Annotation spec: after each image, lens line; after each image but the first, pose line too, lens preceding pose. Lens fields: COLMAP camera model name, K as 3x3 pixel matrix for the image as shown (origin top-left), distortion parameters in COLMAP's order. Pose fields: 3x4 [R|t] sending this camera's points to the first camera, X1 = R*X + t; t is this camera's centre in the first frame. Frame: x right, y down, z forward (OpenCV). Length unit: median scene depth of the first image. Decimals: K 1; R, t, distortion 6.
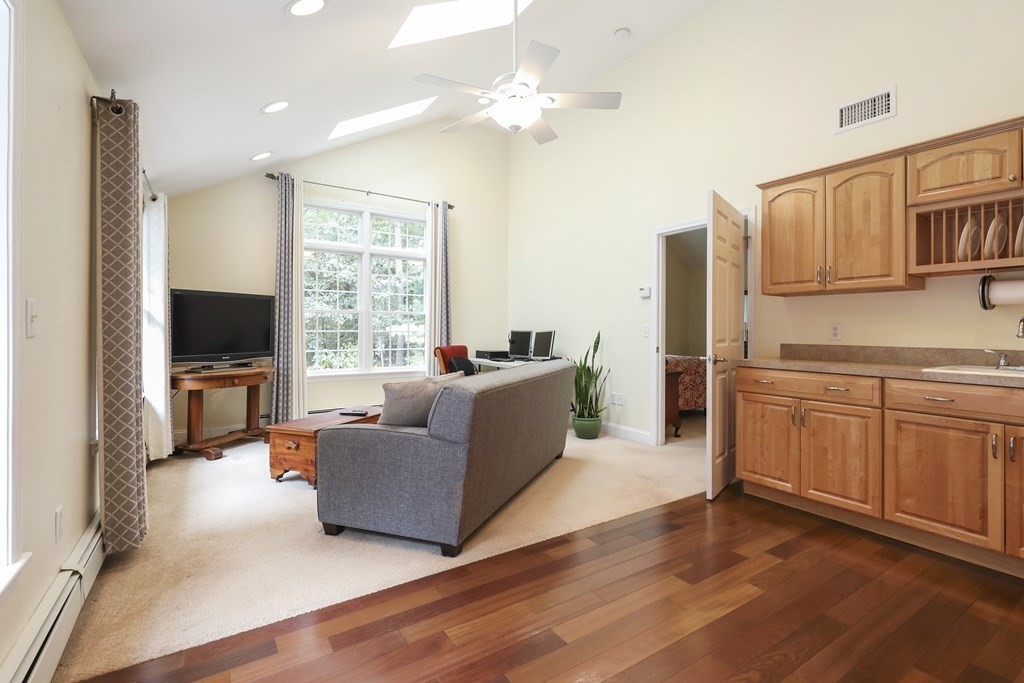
lens RADIAL K [[465.3, 0, 512.9], [0, 465.3, 331.7], [0, 0, 1]] dist [0.001685, -0.001765]
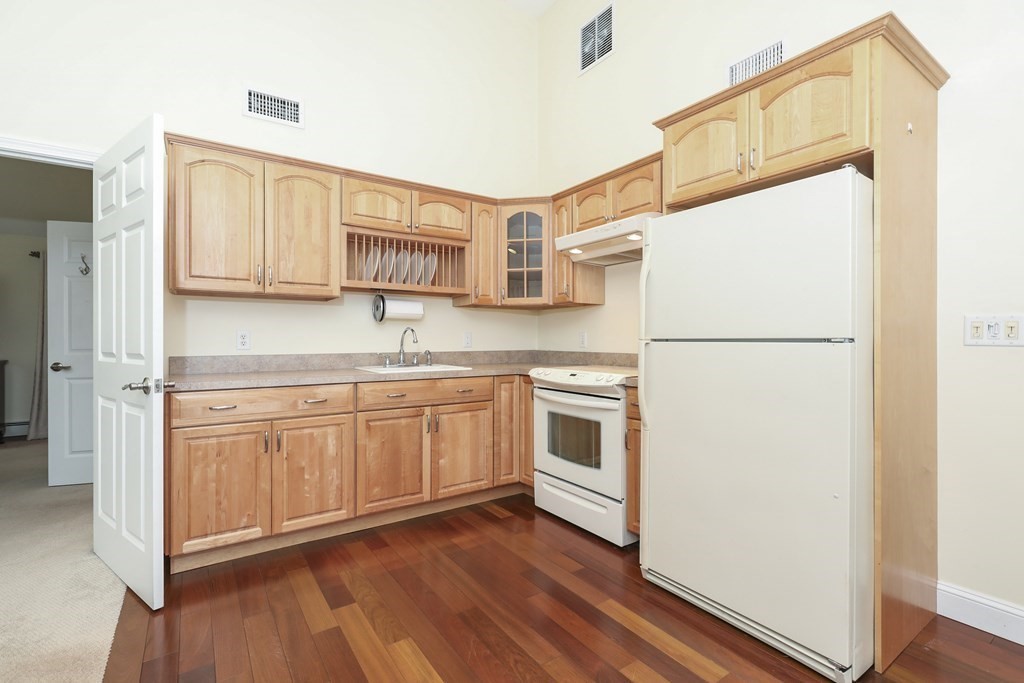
lens RADIAL K [[465.3, 0, 513.8], [0, 465.3, 343.6], [0, 0, 1]] dist [0.001685, -0.001765]
pose [[-0.019602, -0.014332, 0.999705, -0.250187], [0.009456, 0.999850, 0.014519, -0.001848], [-0.999763, 0.009738, -0.019464, 0.634098]]
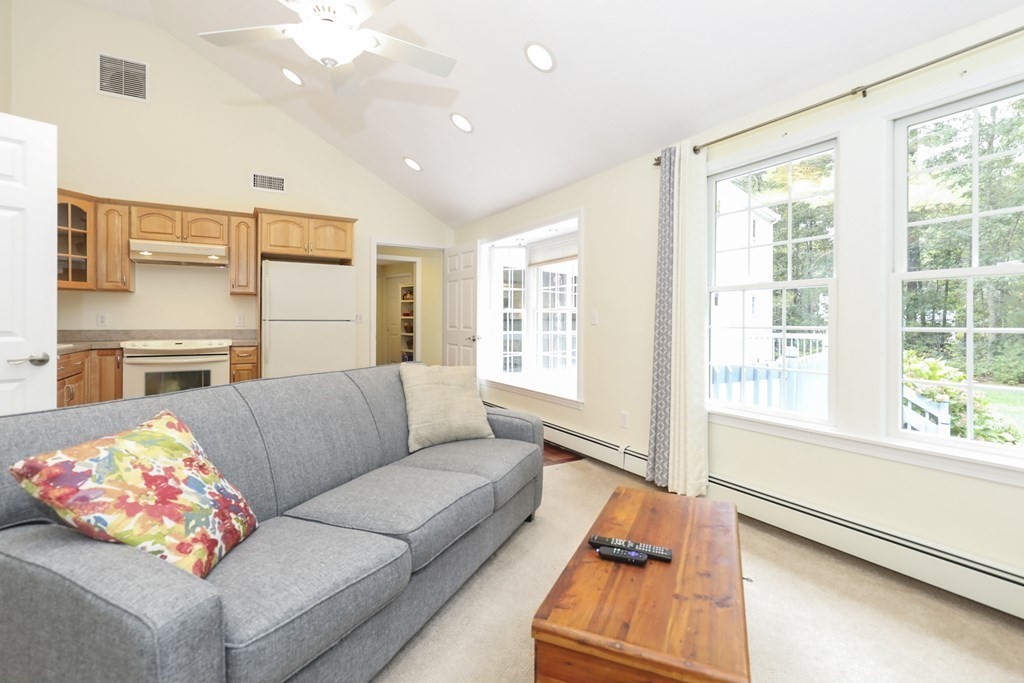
lens RADIAL K [[465.3, 0, 519.7], [0, 465.3, 324.3], [0, 0, 1]] dist [0.001685, -0.001765]
pose [[-0.999428, -0.017642, 0.028837, -0.443789], [-0.017382, 0.999806, 0.009230, -0.018021], [-0.028994, 0.008724, -0.999542, 2.536924]]
